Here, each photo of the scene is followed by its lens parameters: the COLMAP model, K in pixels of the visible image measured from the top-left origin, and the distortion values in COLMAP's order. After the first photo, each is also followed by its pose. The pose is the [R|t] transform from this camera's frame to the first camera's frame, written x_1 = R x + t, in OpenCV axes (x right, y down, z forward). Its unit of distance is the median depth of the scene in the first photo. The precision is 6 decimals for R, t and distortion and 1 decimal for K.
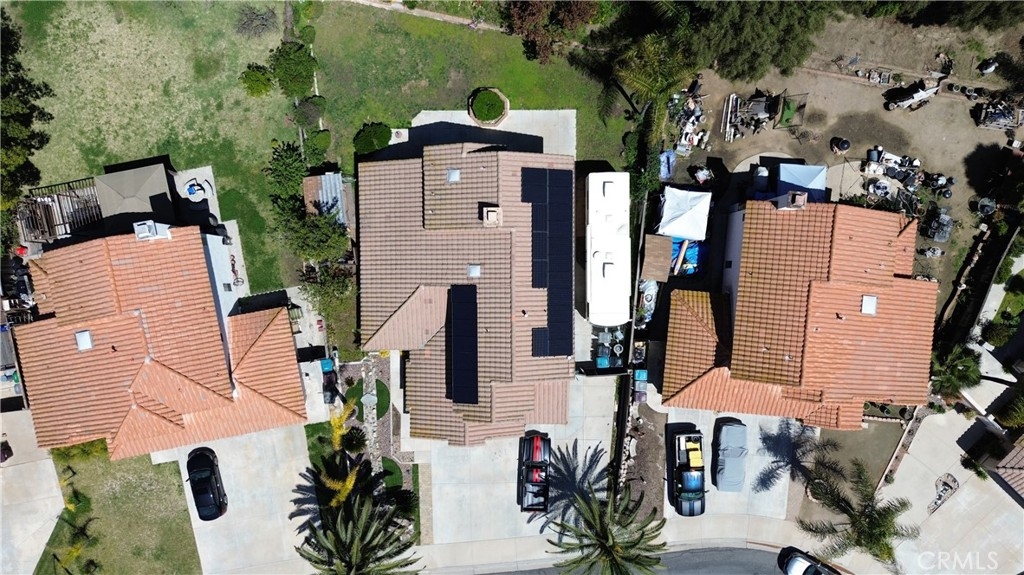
lens RADIAL K [[725.8, 0, 512.1], [0, 725.8, 288.8], [0, 0, 1]] dist [0.048865, -0.035302]
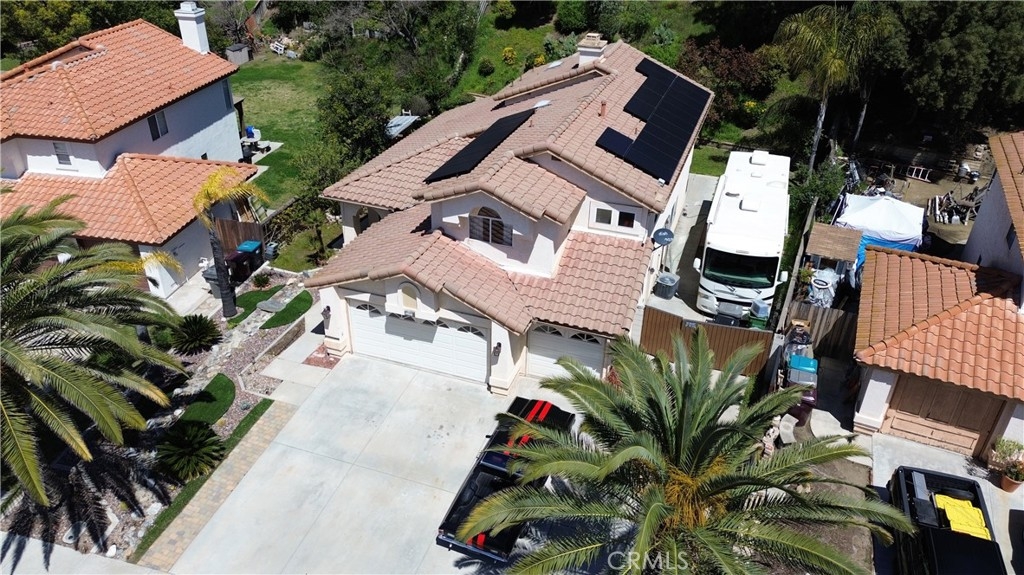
lens RADIAL K [[725.8, 0, 514.4], [0, 725.8, 287.7], [0, 0, 1]] dist [0.048865, -0.035302]
pose [[0.940421, 0.176575, -0.290566, 0.129733], [-0.339688, 0.450701, -0.825518, 0.536225], [-0.014808, 0.875037, 0.483830, 0.727250]]
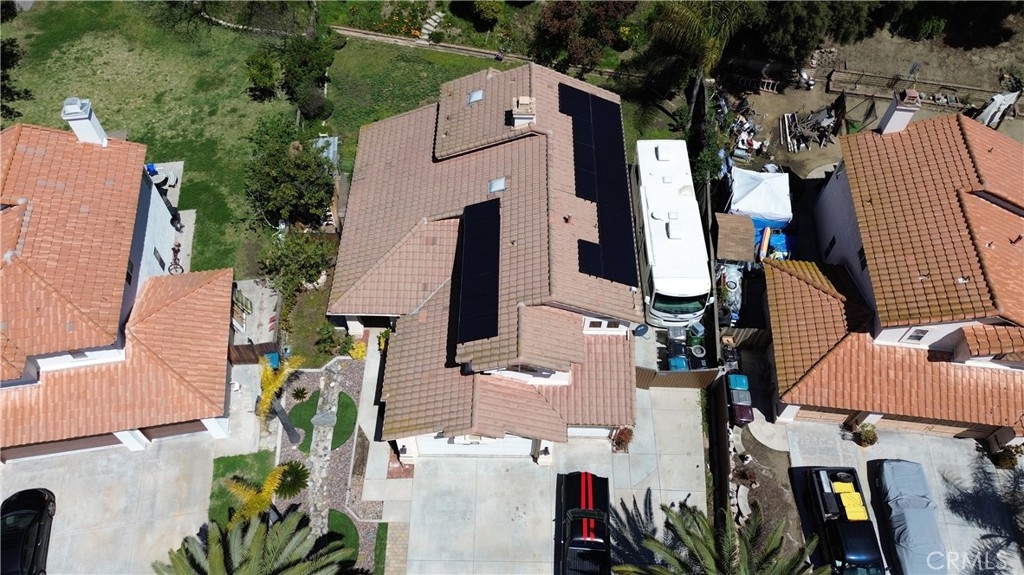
lens RADIAL K [[725.8, 0, 513.2], [0, 725.8, 287.0], [0, 0, 1]] dist [0.048865, -0.035302]
pose [[0.999854, 0.016967, -0.002219, -0.028702], [-0.014952, 0.803231, -0.595479, 0.444937], [-0.008321, 0.595425, 0.803368, 0.407388]]
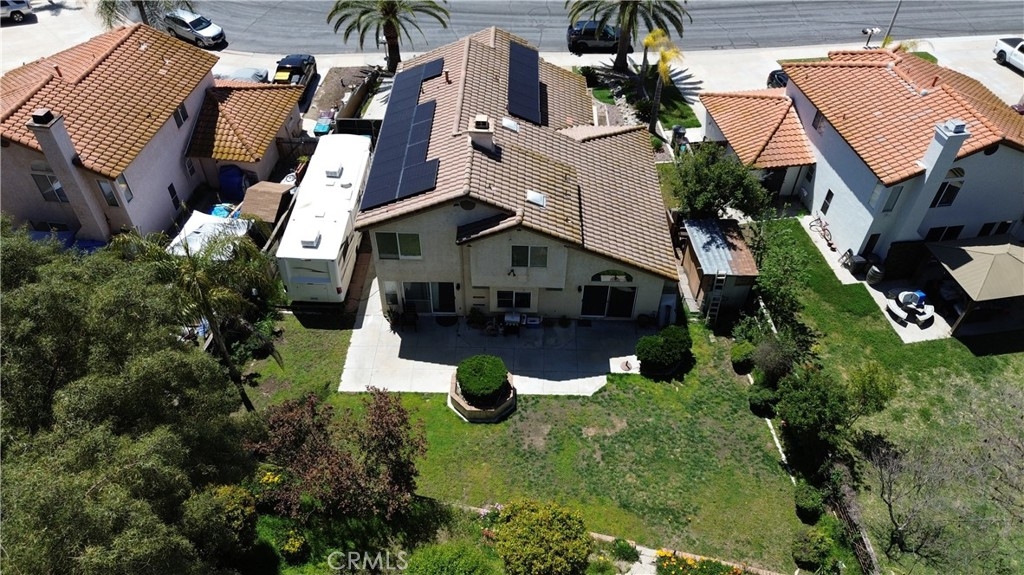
lens RADIAL K [[725.8, 0, 514.4], [0, 725.8, 284.5], [0, 0, 1]] dist [0.048865, -0.035302]
pose [[-0.999211, -0.039213, -0.006237, -0.052054], [0.023430, -0.709132, 0.704686, -0.607938], [-0.032055, 0.703984, 0.709492, 0.503542]]
